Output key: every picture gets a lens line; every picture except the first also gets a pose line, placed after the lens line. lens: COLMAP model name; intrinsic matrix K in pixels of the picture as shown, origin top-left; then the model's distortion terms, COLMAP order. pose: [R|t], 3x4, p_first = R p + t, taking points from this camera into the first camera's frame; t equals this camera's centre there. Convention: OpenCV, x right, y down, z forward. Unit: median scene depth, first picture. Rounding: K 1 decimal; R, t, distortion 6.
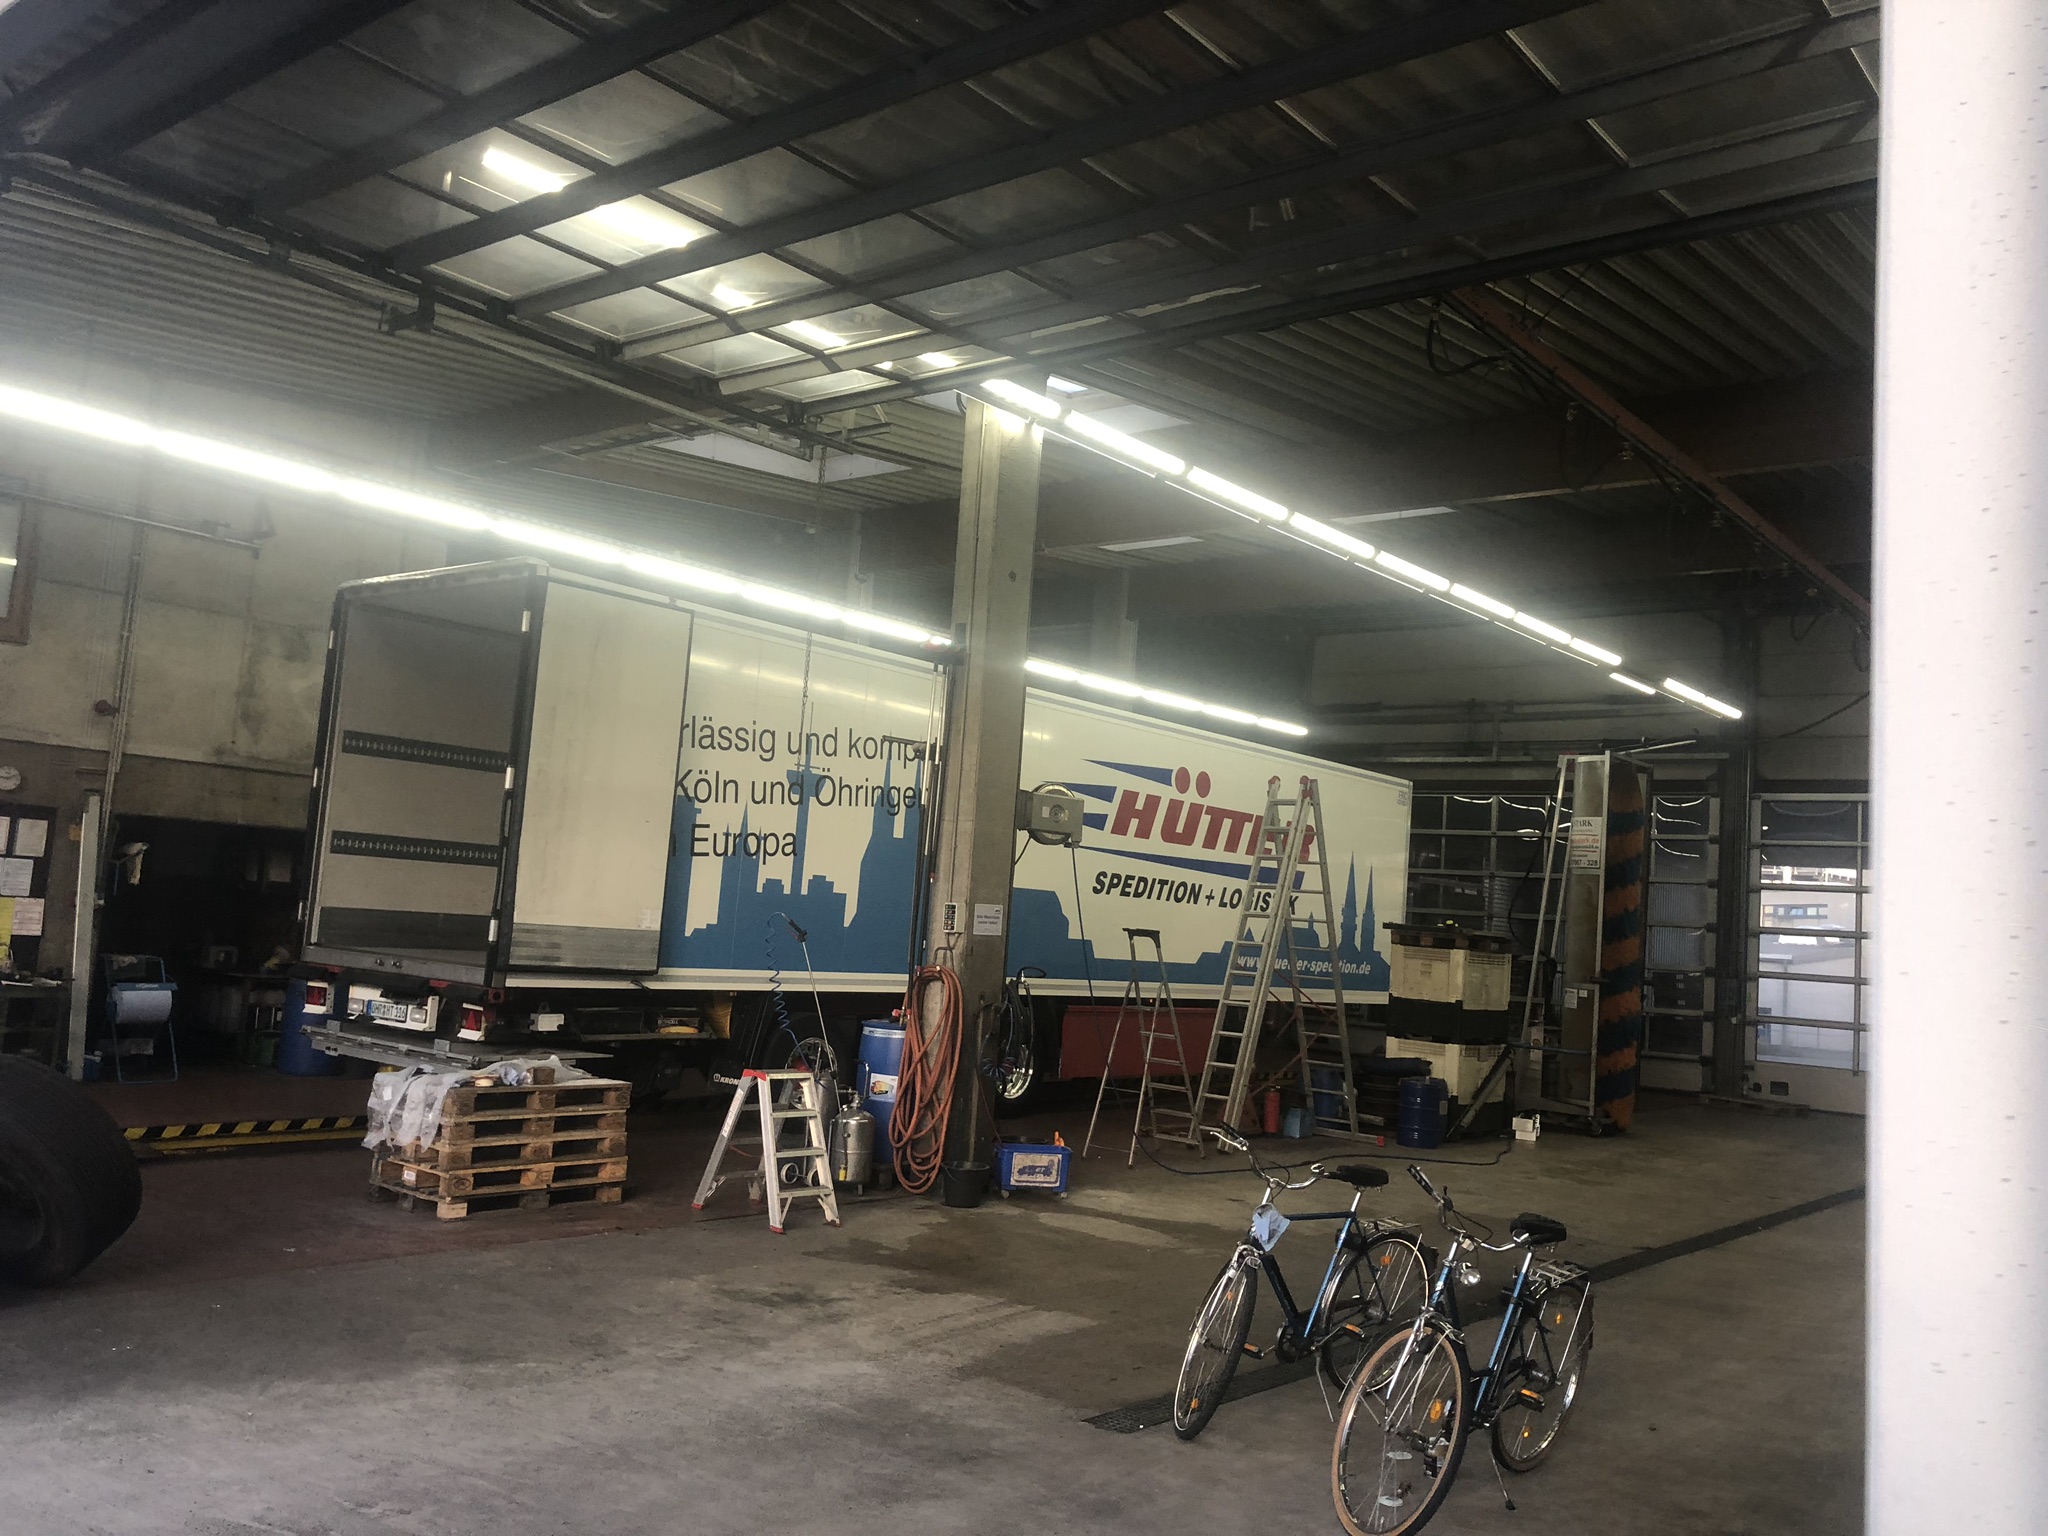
lens RADIAL K [[1732.1, 0, 1024.0], [0, 1732.1, 768.0], [0, 0, 1]] dist [0.002853, 0.002805]
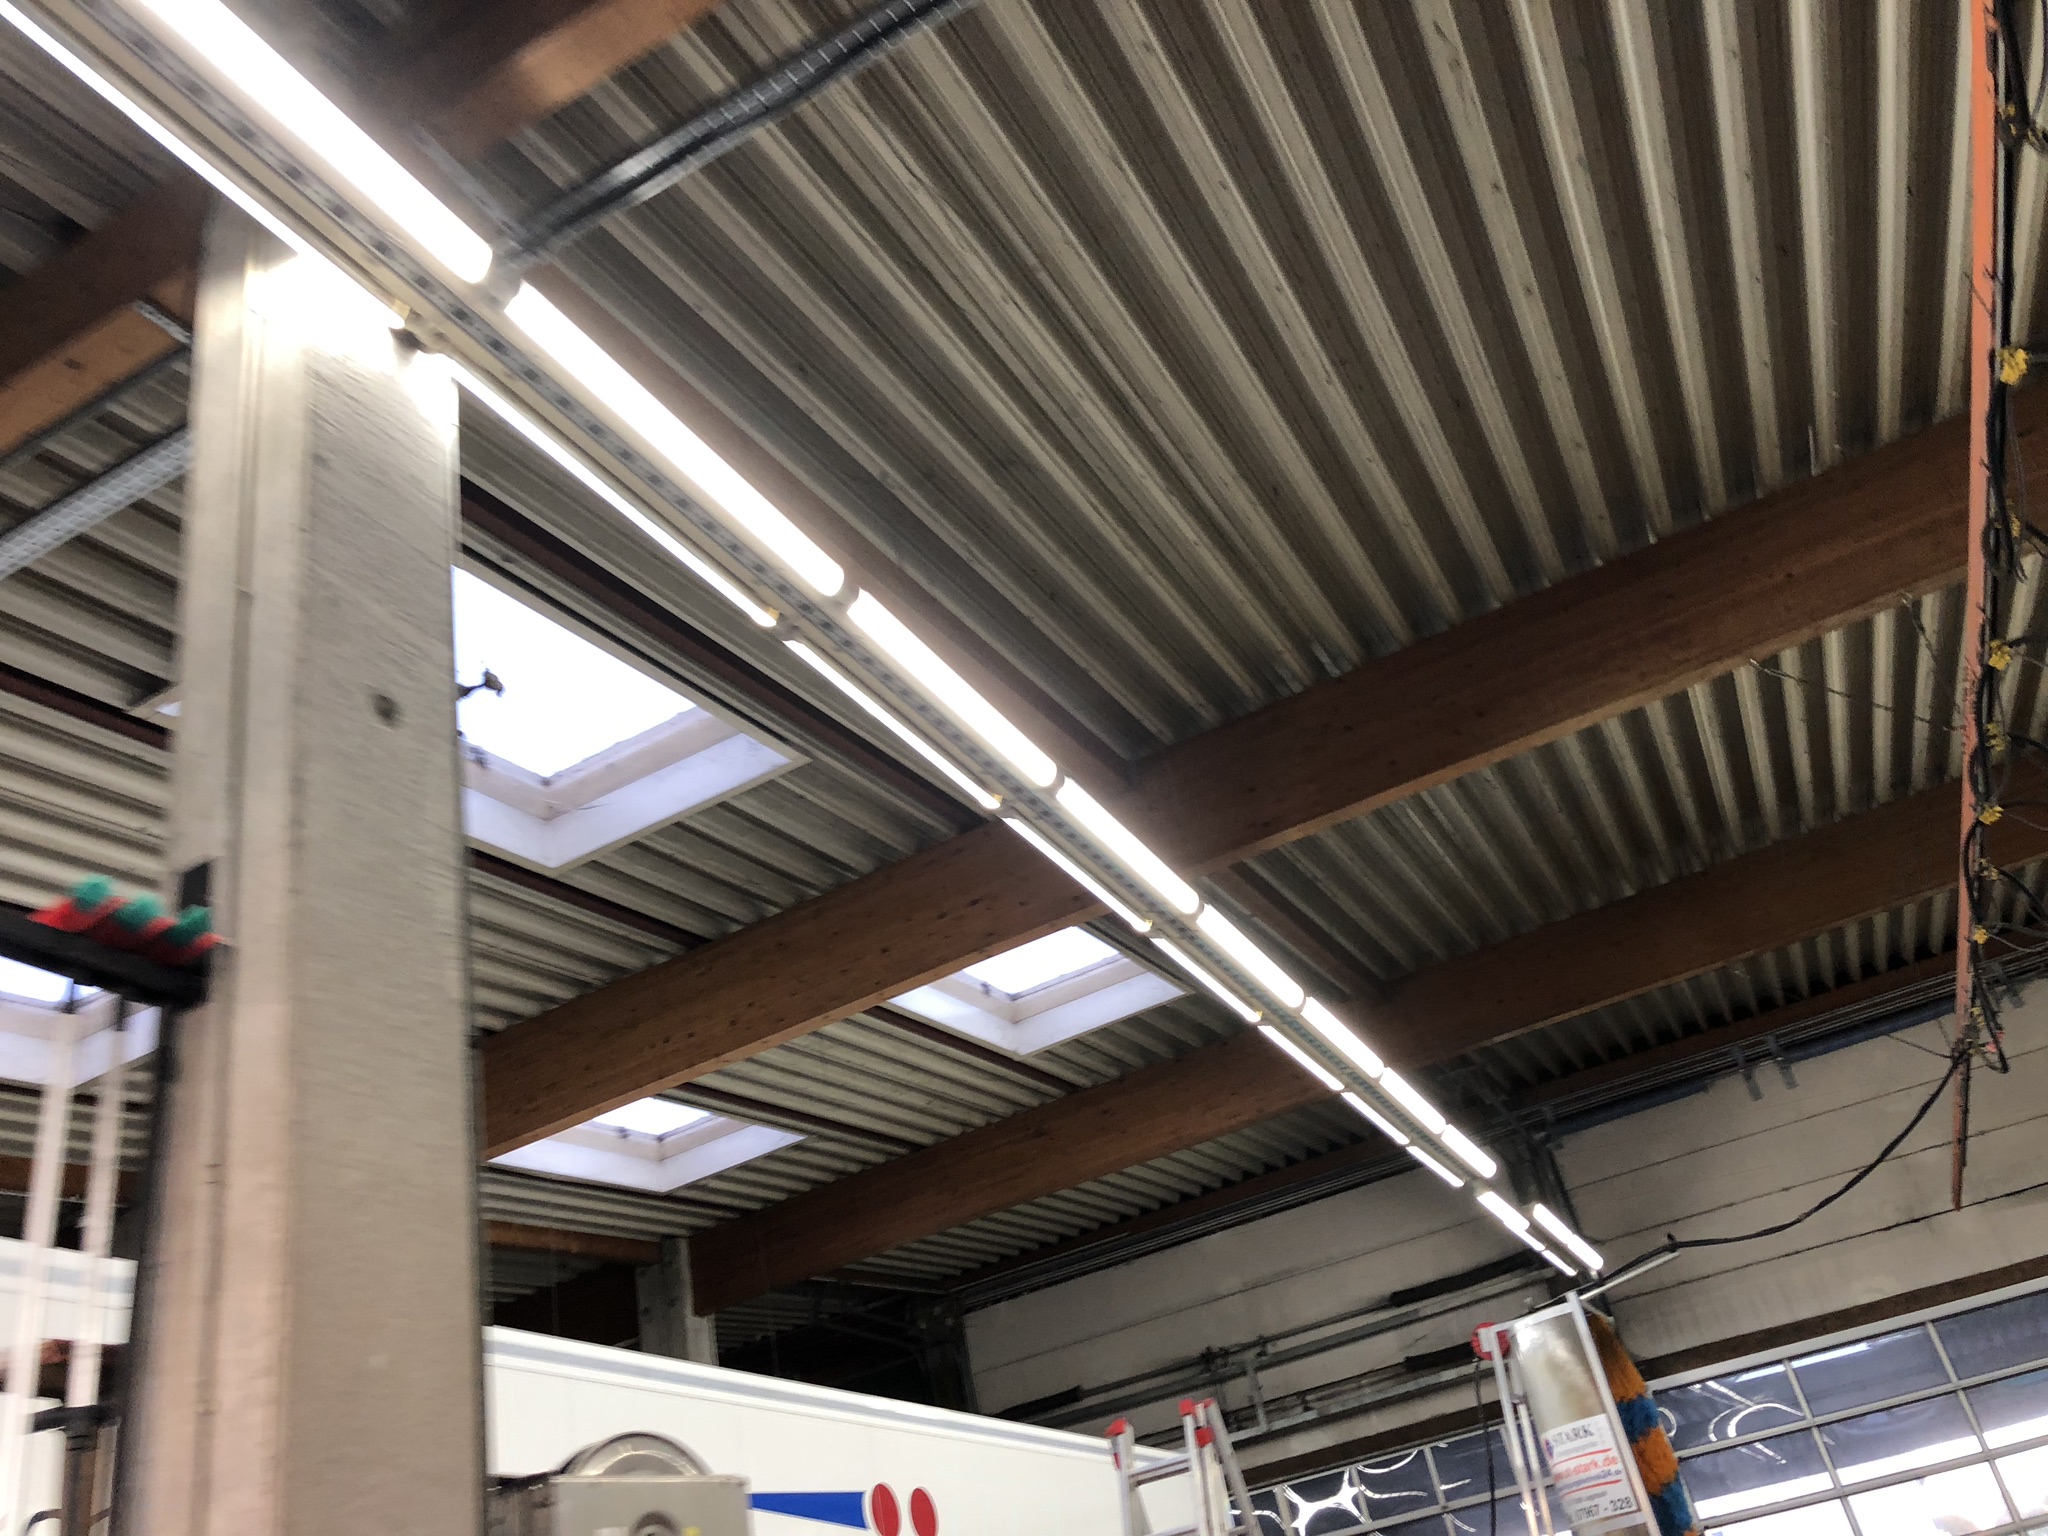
lens RADIAL K [[1732.1, 0, 1024.0], [0, 1732.1, 768.0], [0, 0, 1]] dist [0.002853, 0.002805]
pose [[0.945672, -0.110640, 0.305719, 0.002957], [0.234022, 0.884394, -0.403833, 0.026572], [-0.225696, 0.453439, 0.862238, 0.457133]]
